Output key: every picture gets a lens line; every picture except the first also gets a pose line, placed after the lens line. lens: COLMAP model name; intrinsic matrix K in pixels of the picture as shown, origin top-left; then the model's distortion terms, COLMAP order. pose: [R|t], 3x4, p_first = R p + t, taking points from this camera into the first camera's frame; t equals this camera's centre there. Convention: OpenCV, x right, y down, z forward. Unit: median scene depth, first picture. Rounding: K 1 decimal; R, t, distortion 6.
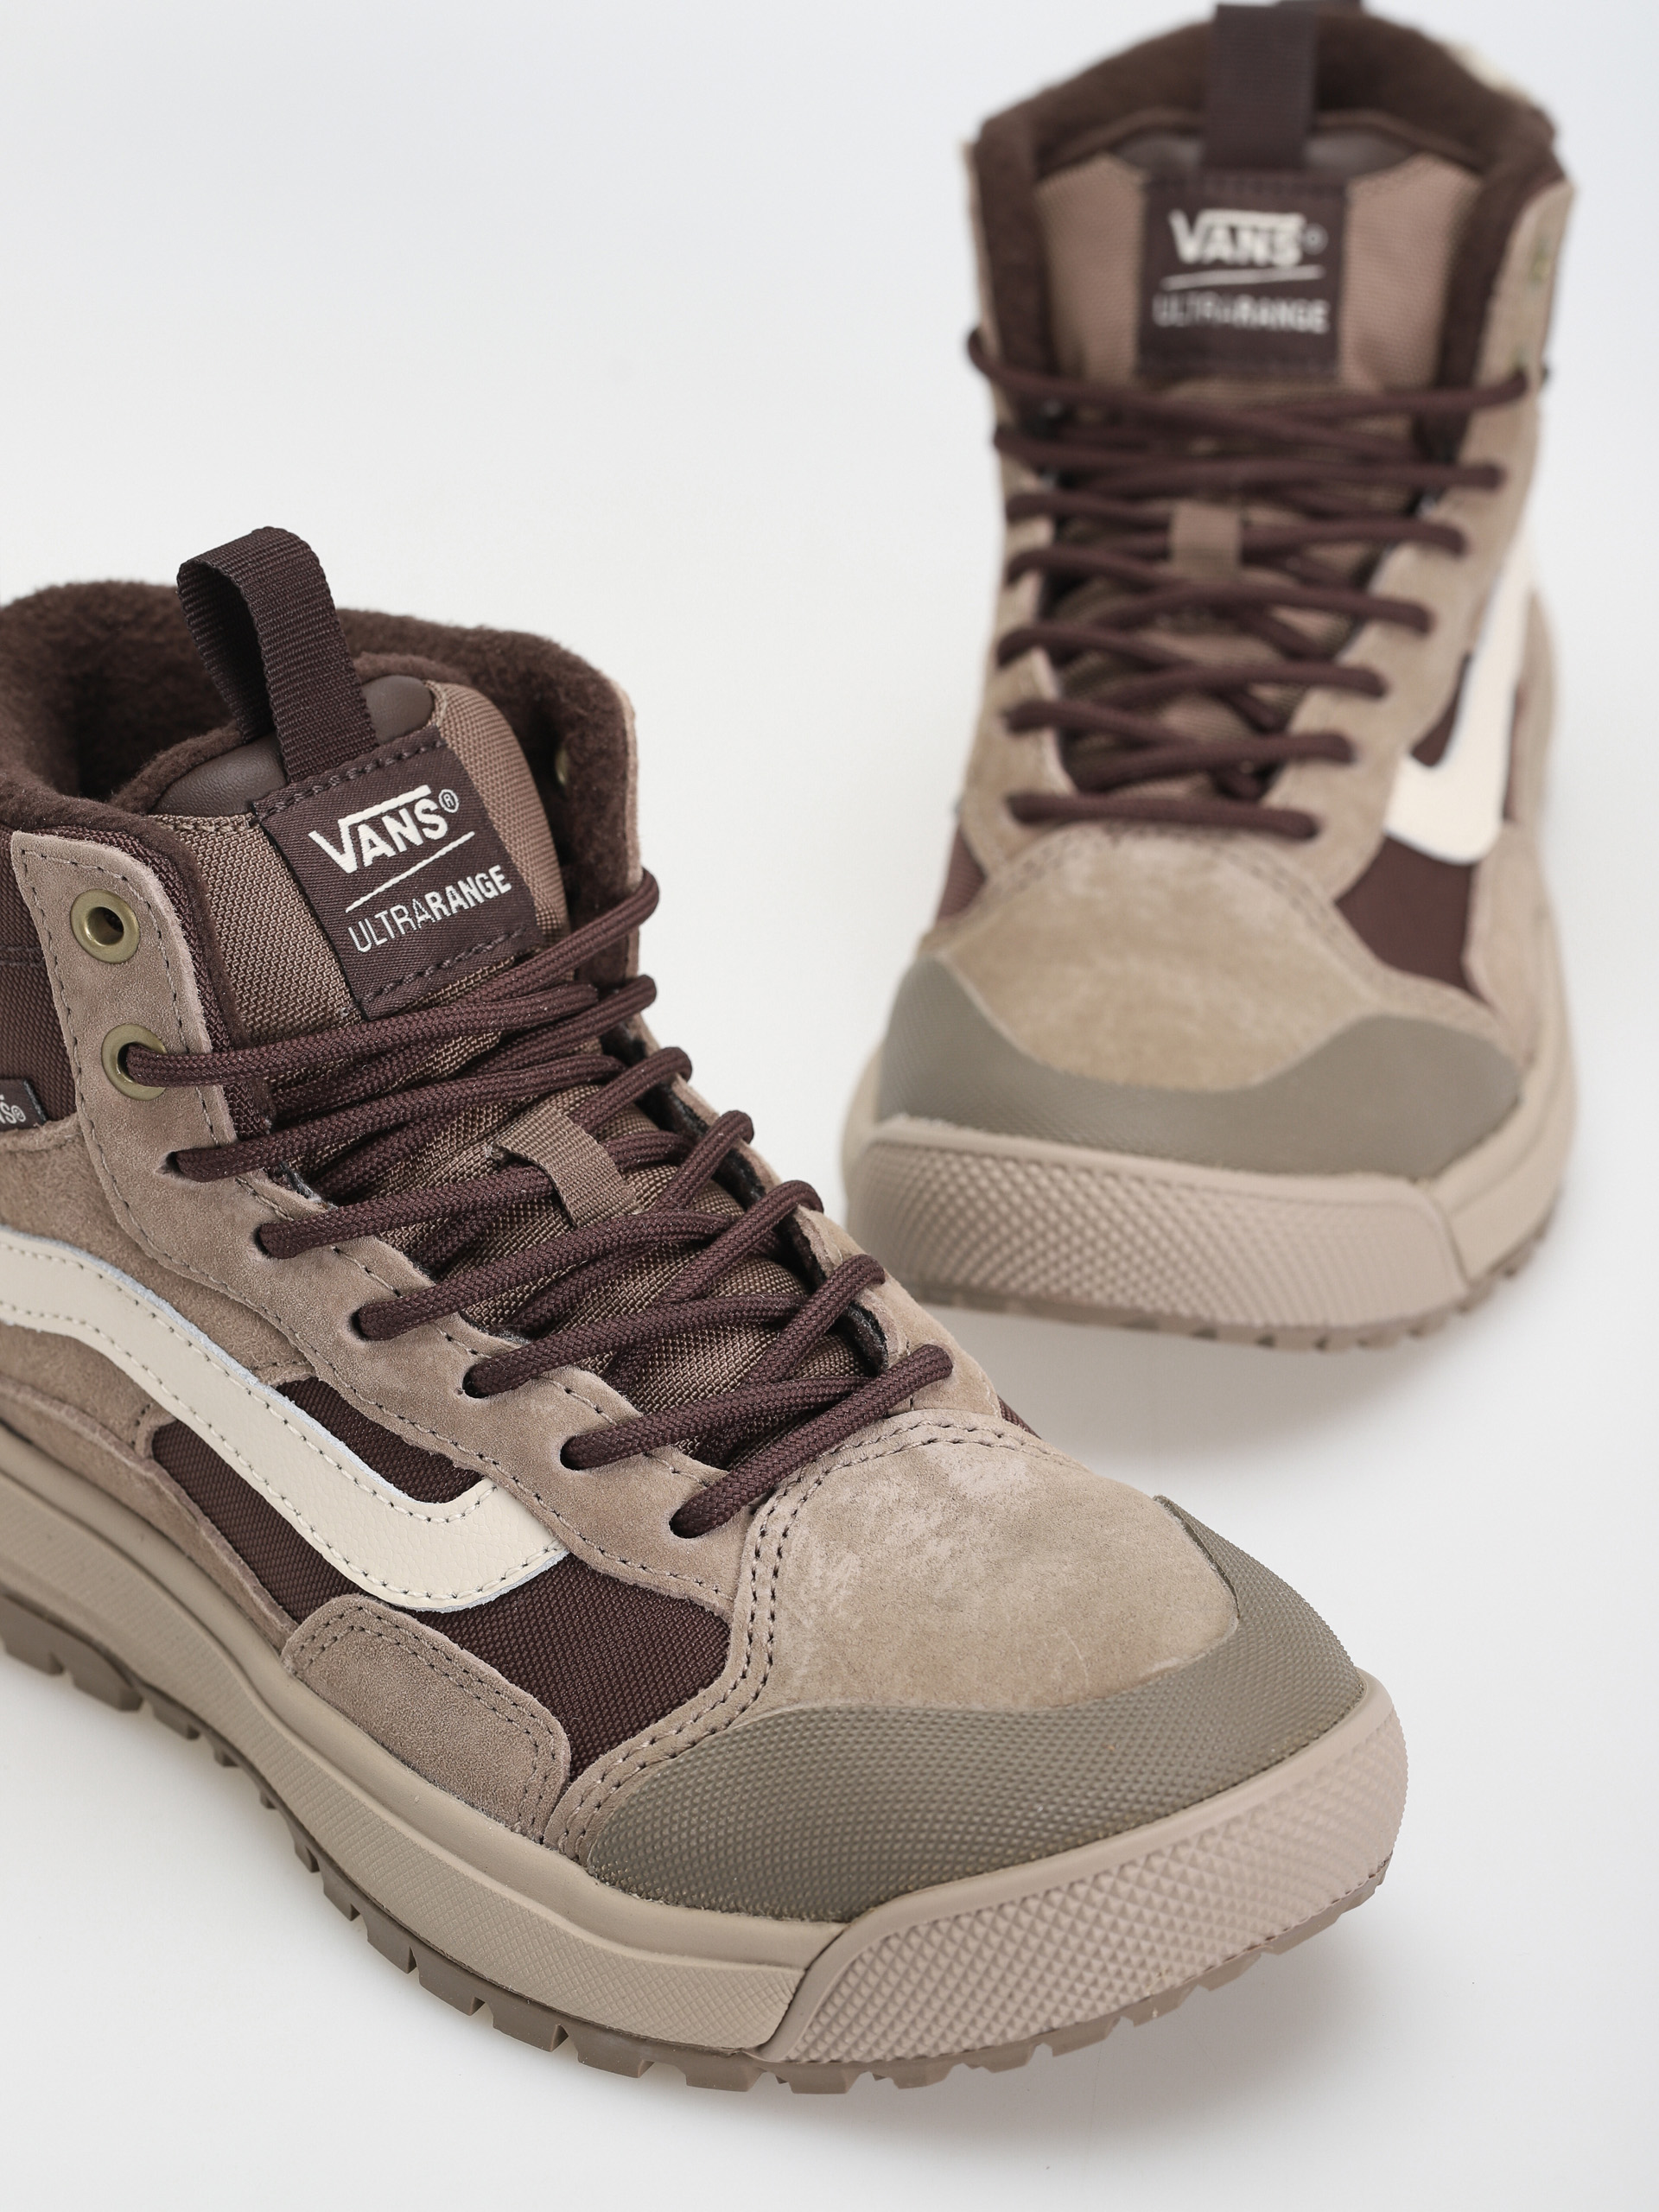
lens RADIAL K [[6177.3, 0, 829.3], [0, 6177.3, 1105.6], [0, 0, 1]] dist [-0.072349, 0.000000]
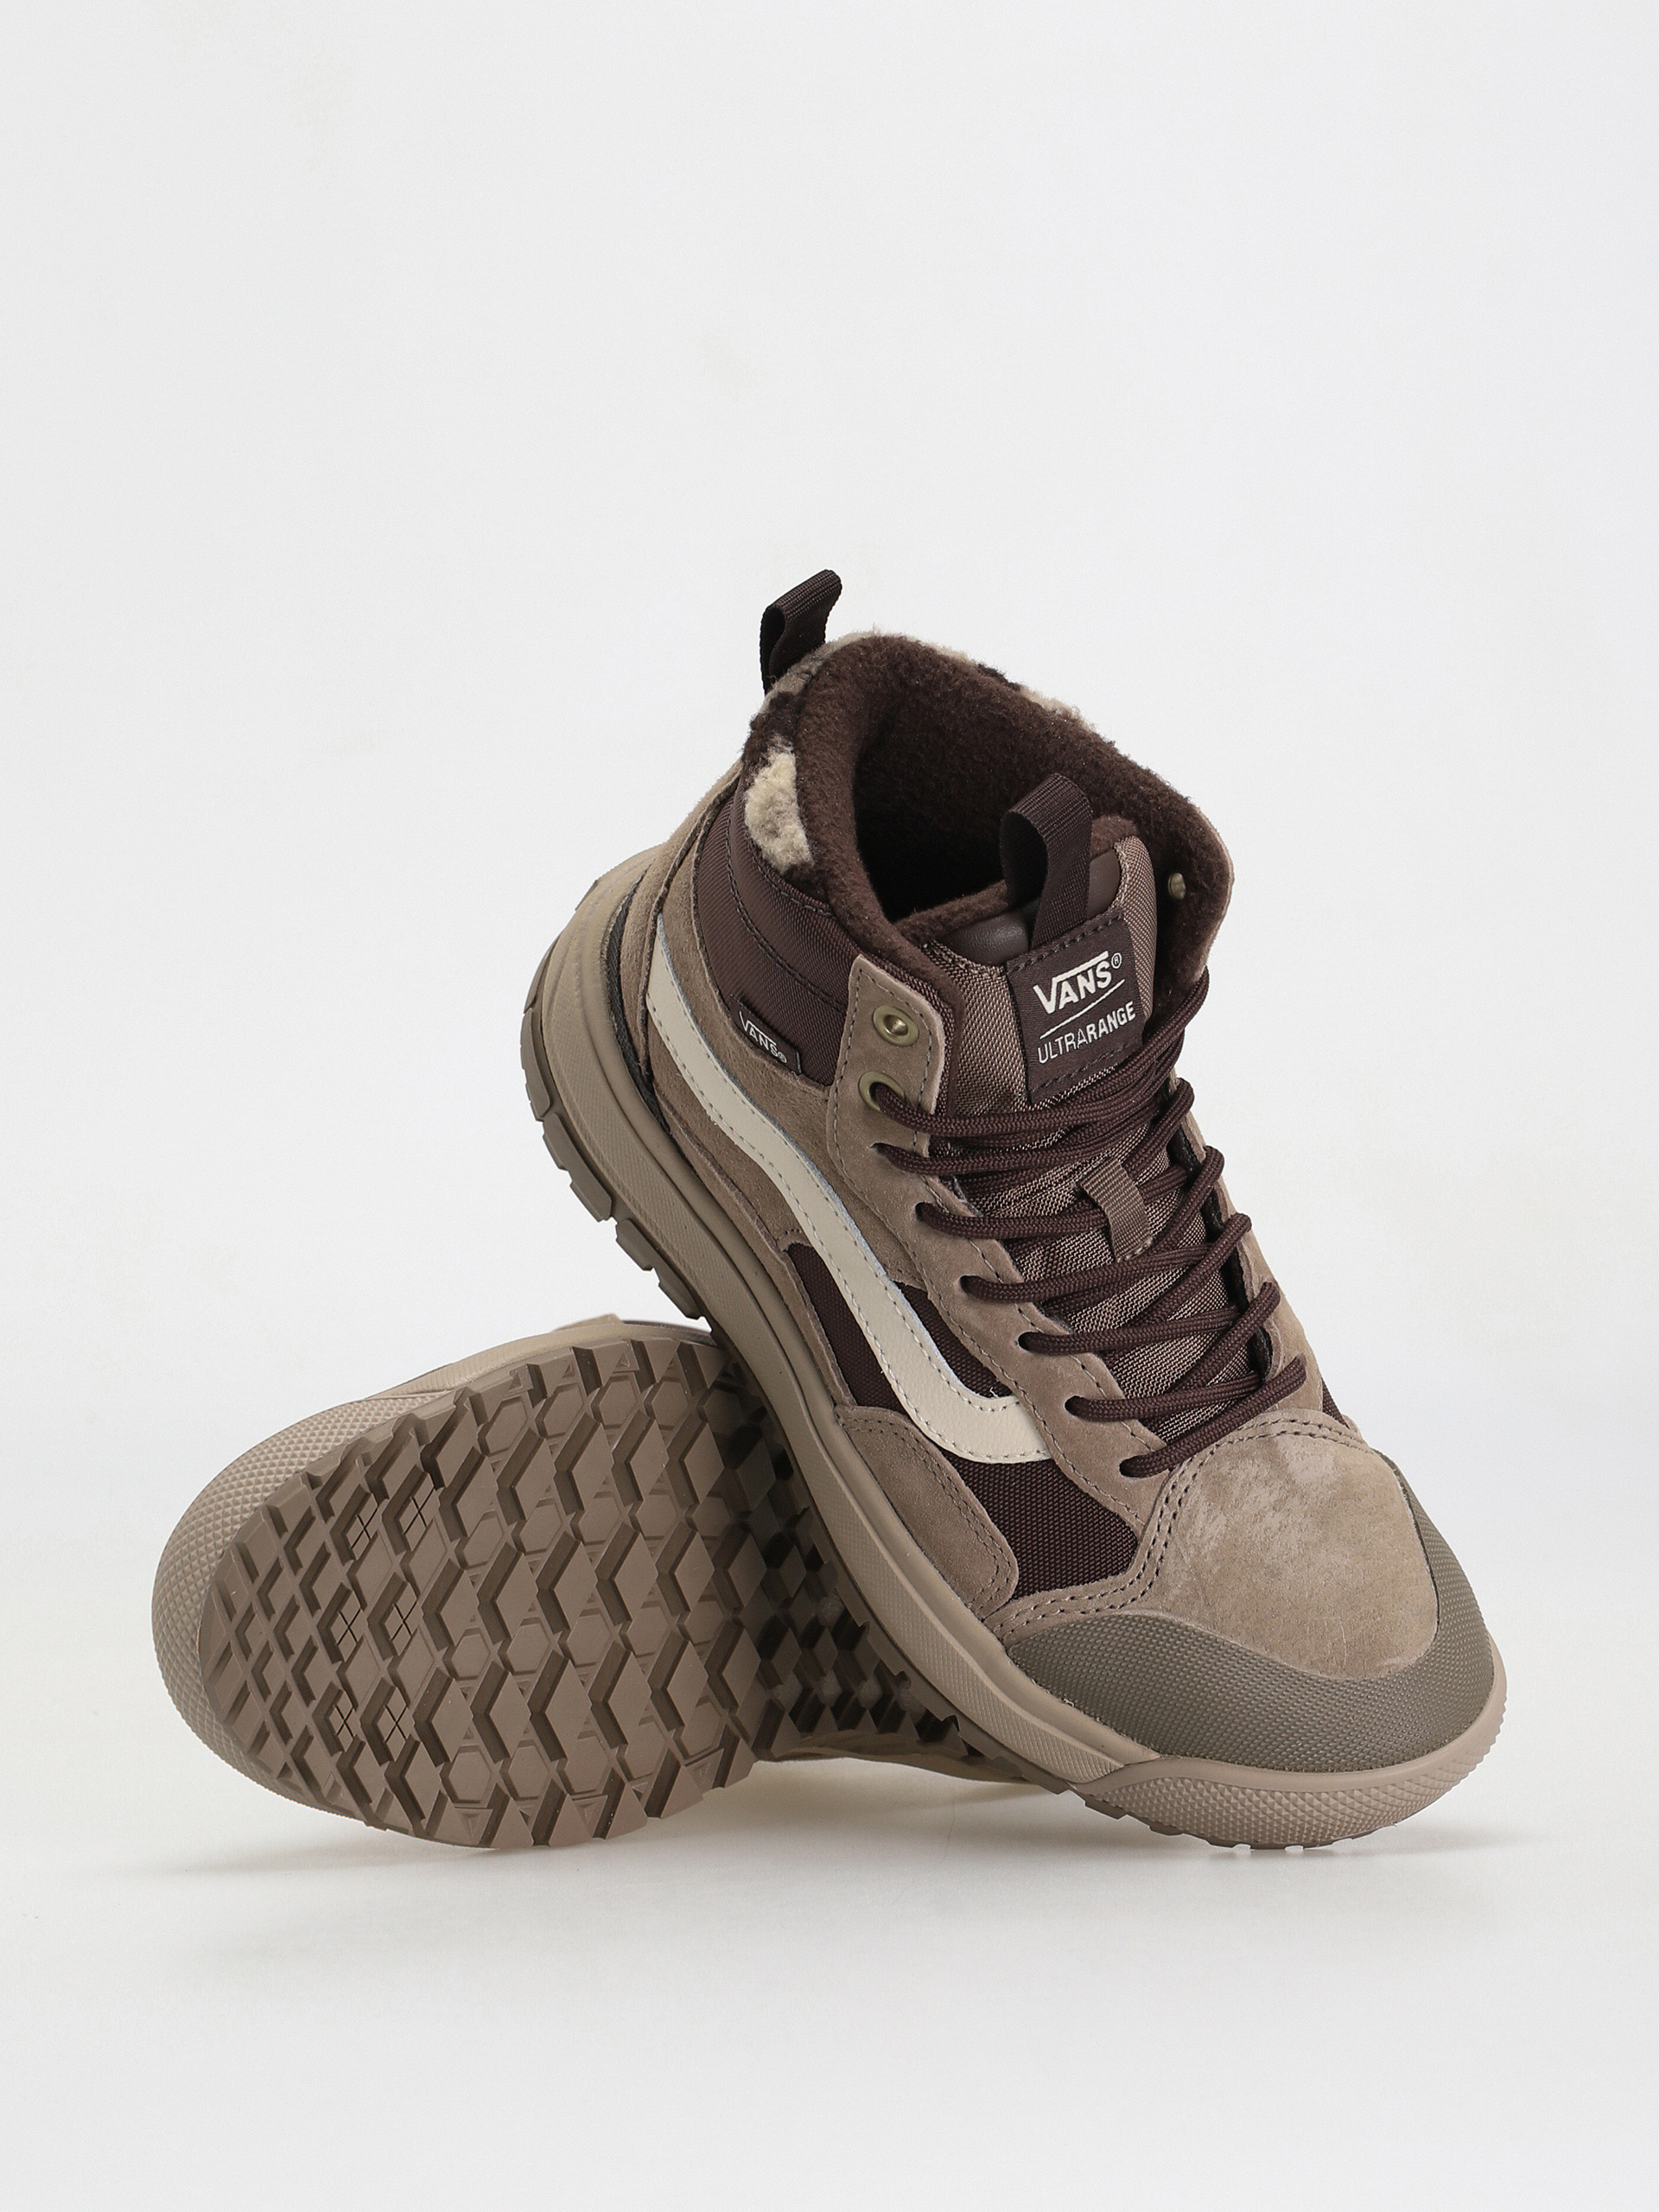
lens RADIAL K [[6177.3, 0, 829.5], [0, 6177.3, 1106.5], [0, 0, 1]] dist [-0.072349, 0.000000]
pose [[0.952494, 0.275562, 0.129695, -0.324181], [-0.303306, 0.896845, 0.321987, -0.497679], [-0.027589, -0.346028, 0.937819, -0.453338]]
